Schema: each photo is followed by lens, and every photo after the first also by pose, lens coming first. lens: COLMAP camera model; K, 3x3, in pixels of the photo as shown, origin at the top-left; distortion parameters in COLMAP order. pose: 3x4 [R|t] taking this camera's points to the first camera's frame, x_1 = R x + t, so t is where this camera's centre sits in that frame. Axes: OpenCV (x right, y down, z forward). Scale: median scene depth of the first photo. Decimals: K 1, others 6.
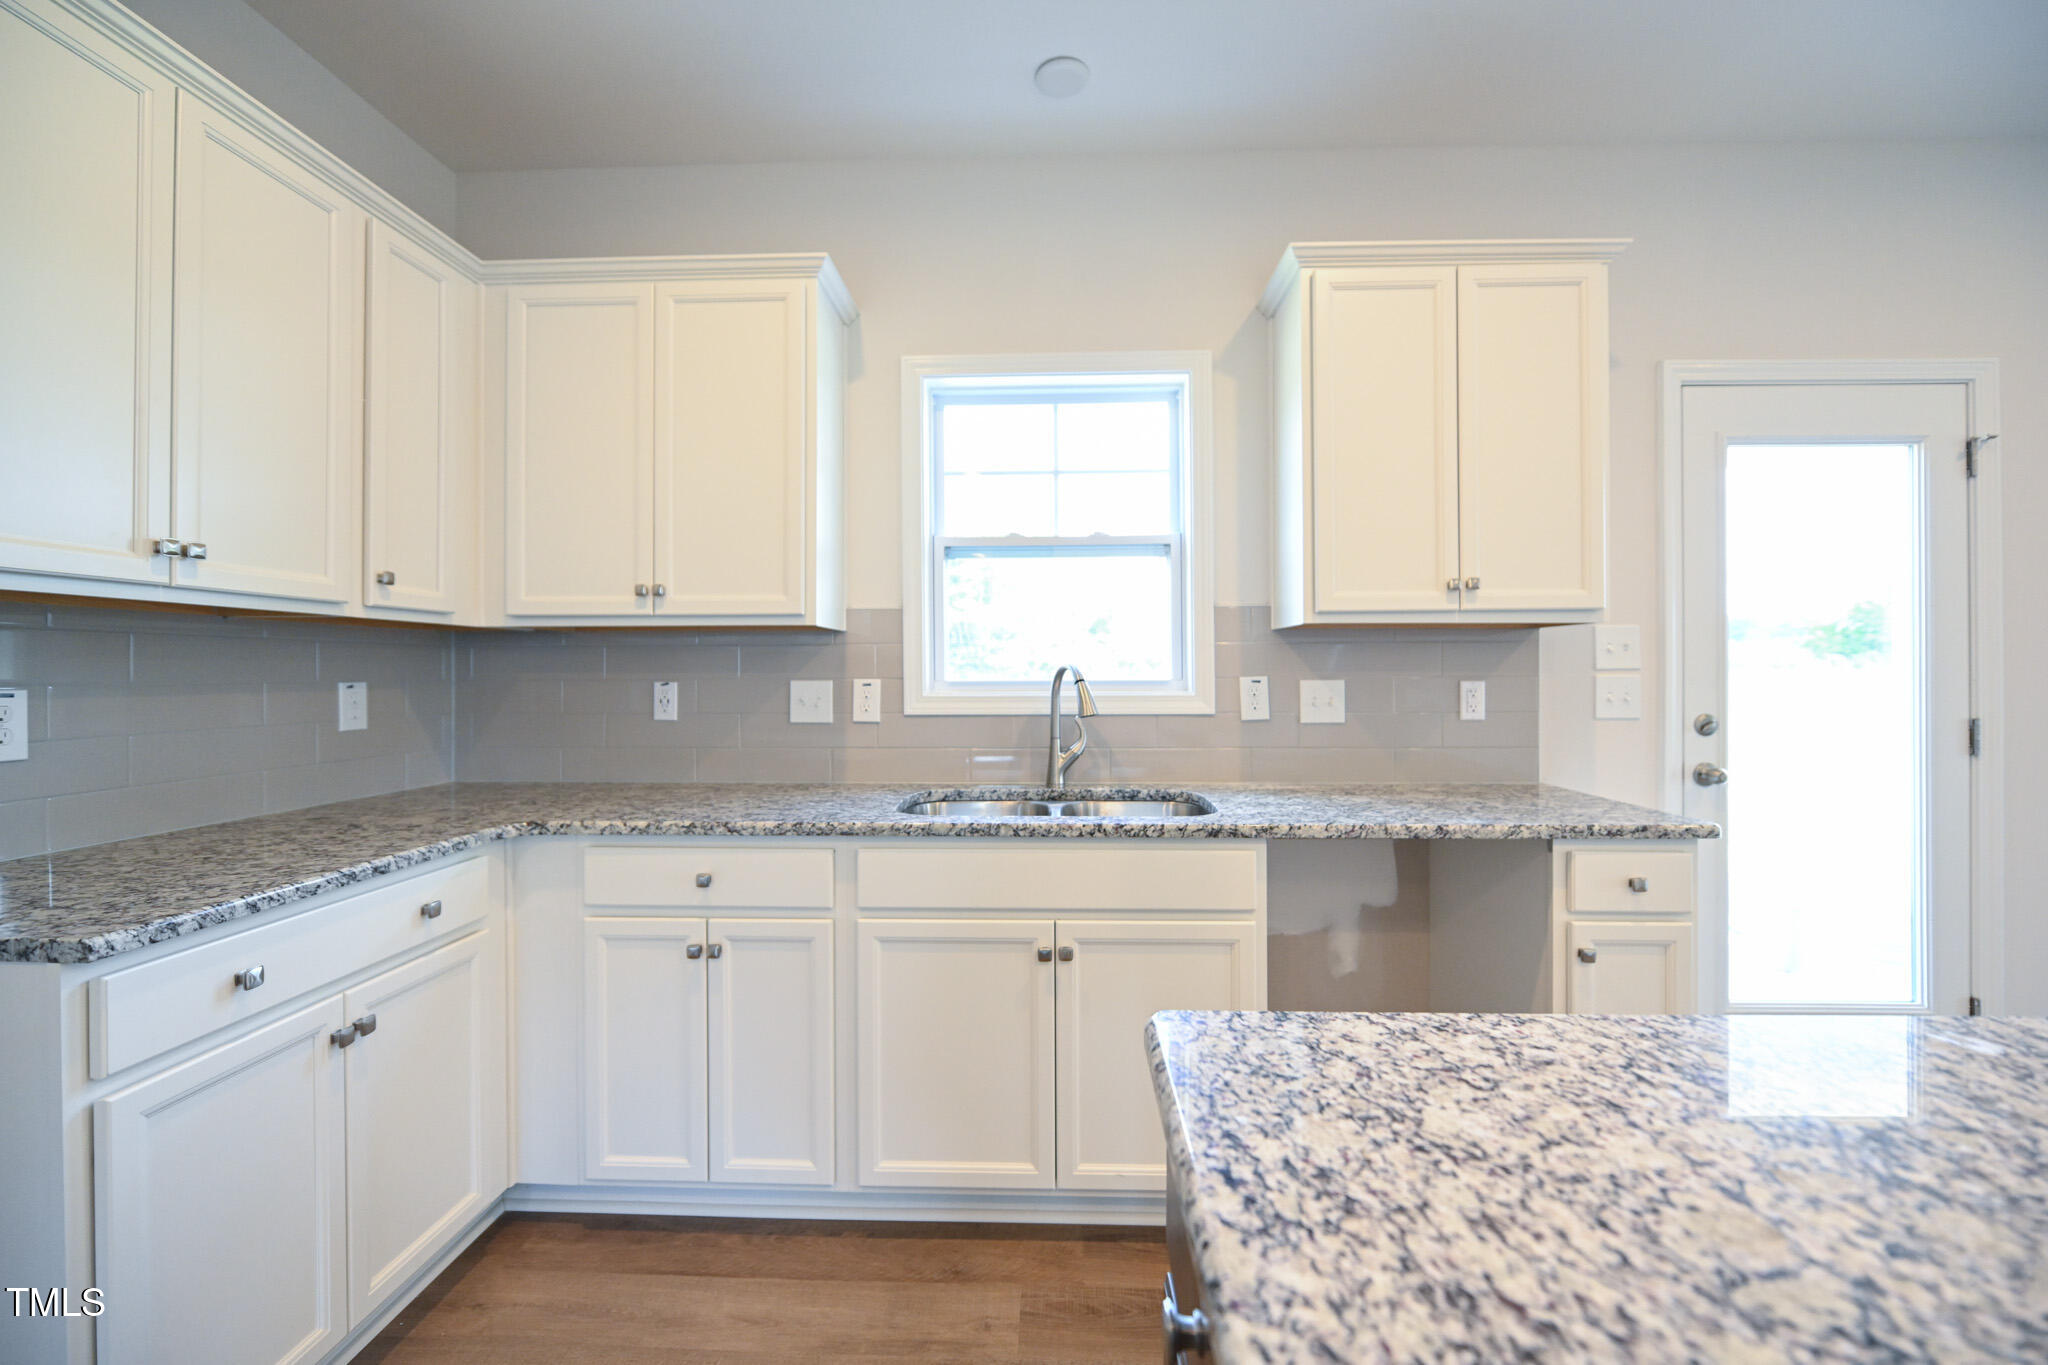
lens RADIAL K [[811.8, 0, 1026.9], [0, 811.8, 671.8], [0, 0, 1]] dist [-0.013500, 0.000023]
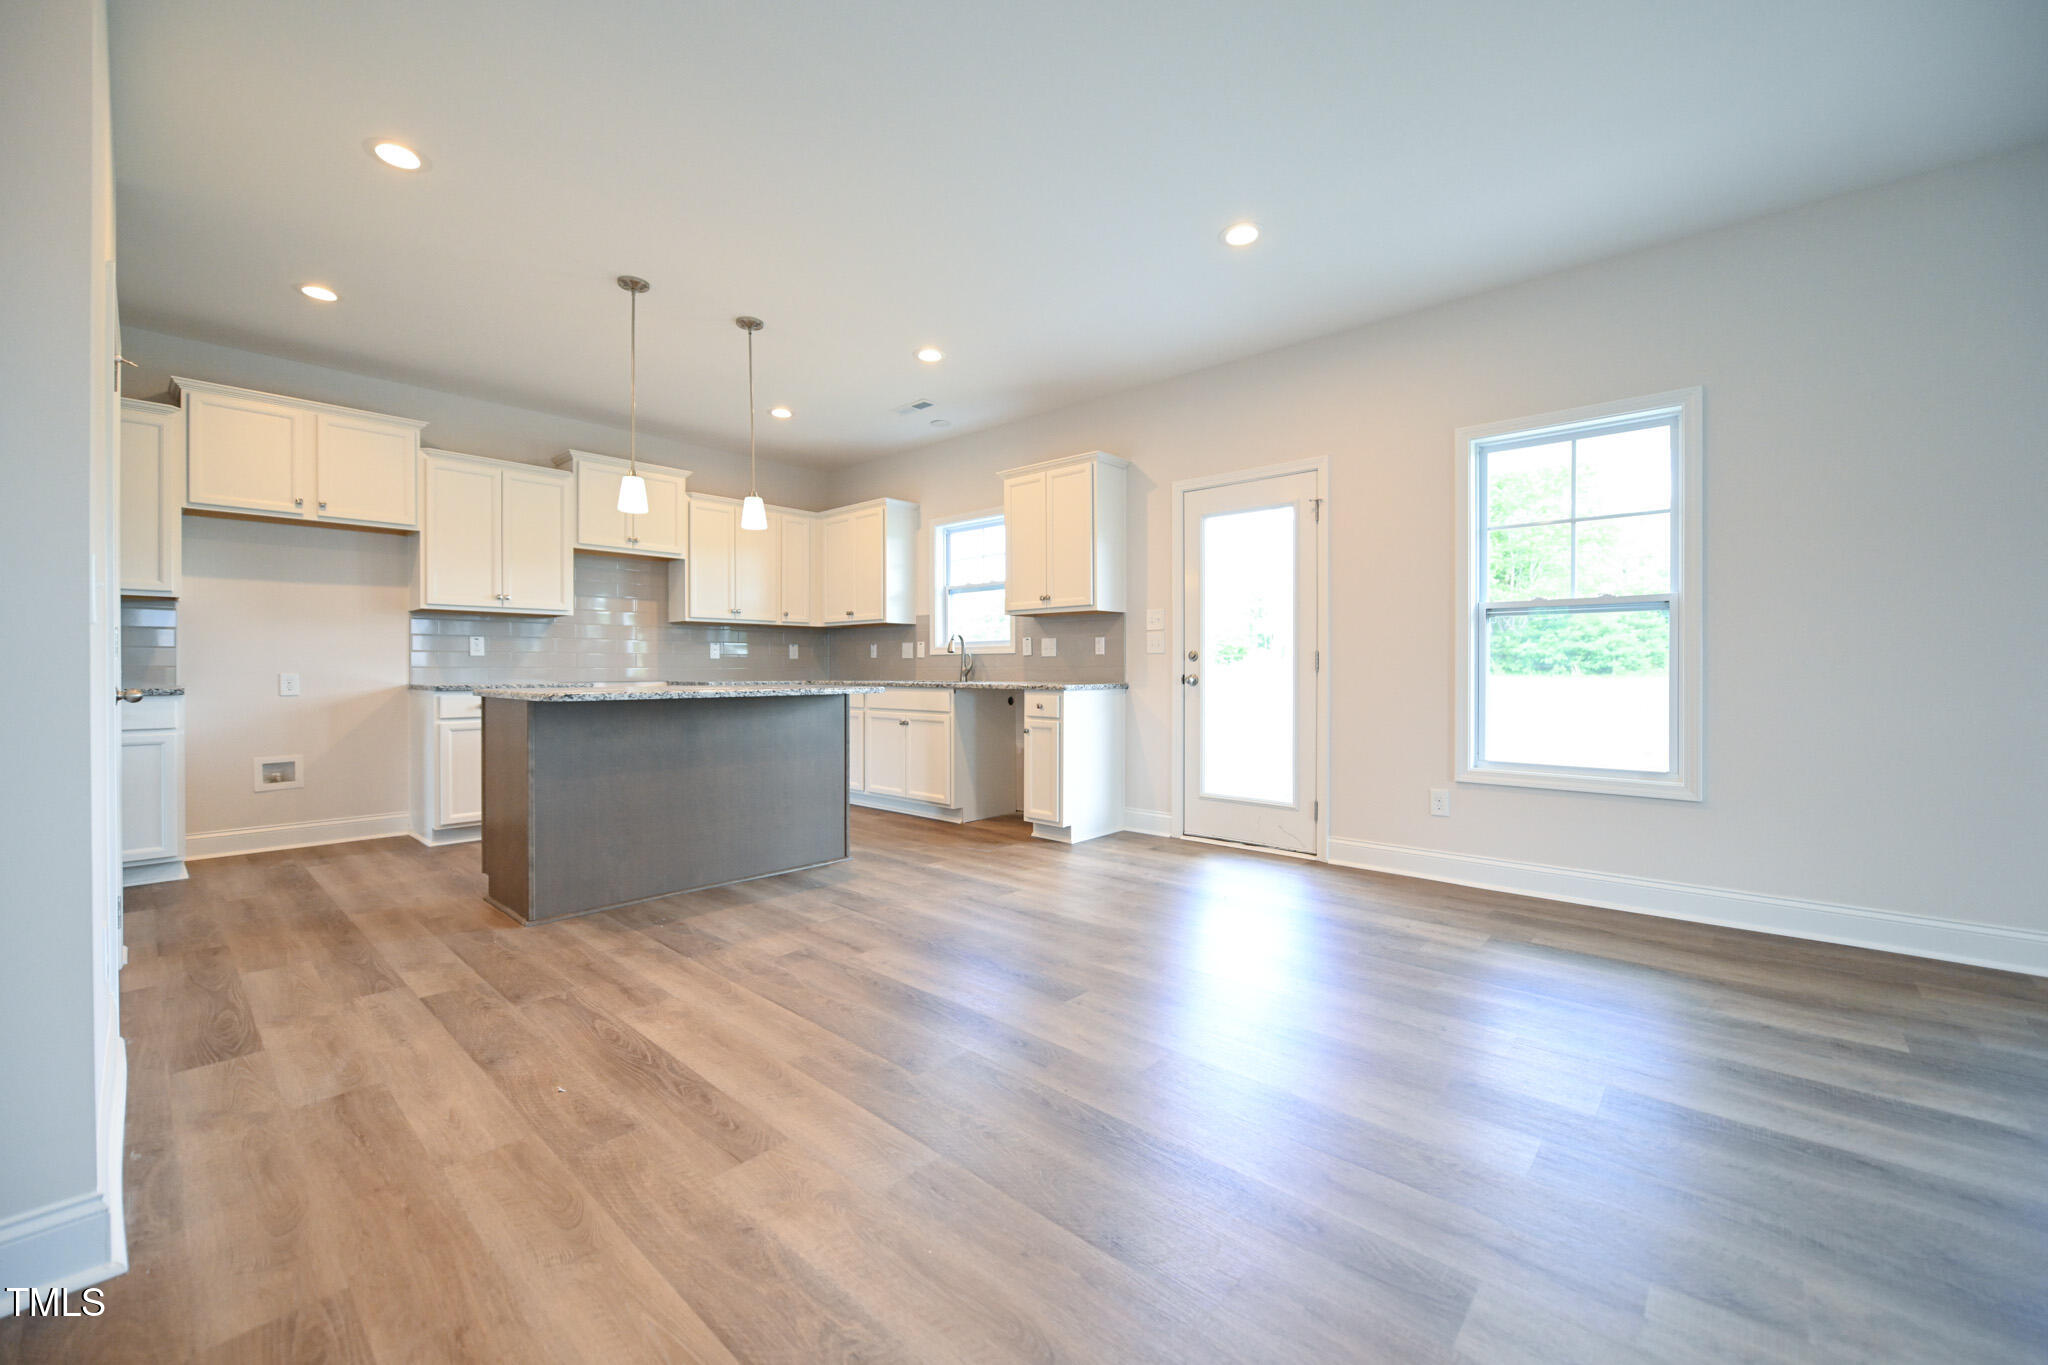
lens RADIAL K [[811.8, 0, 1031.5], [0, 811.8, 678.7], [0, 0, 1]] dist [-0.013500, 0.000023]
pose [[0.771582, 0.009408, -0.636060, 1.844788], [-0.000005, 0.999891, 0.014783, 0.093880], [0.636130, -0.011403, 0.771498, -0.866793]]
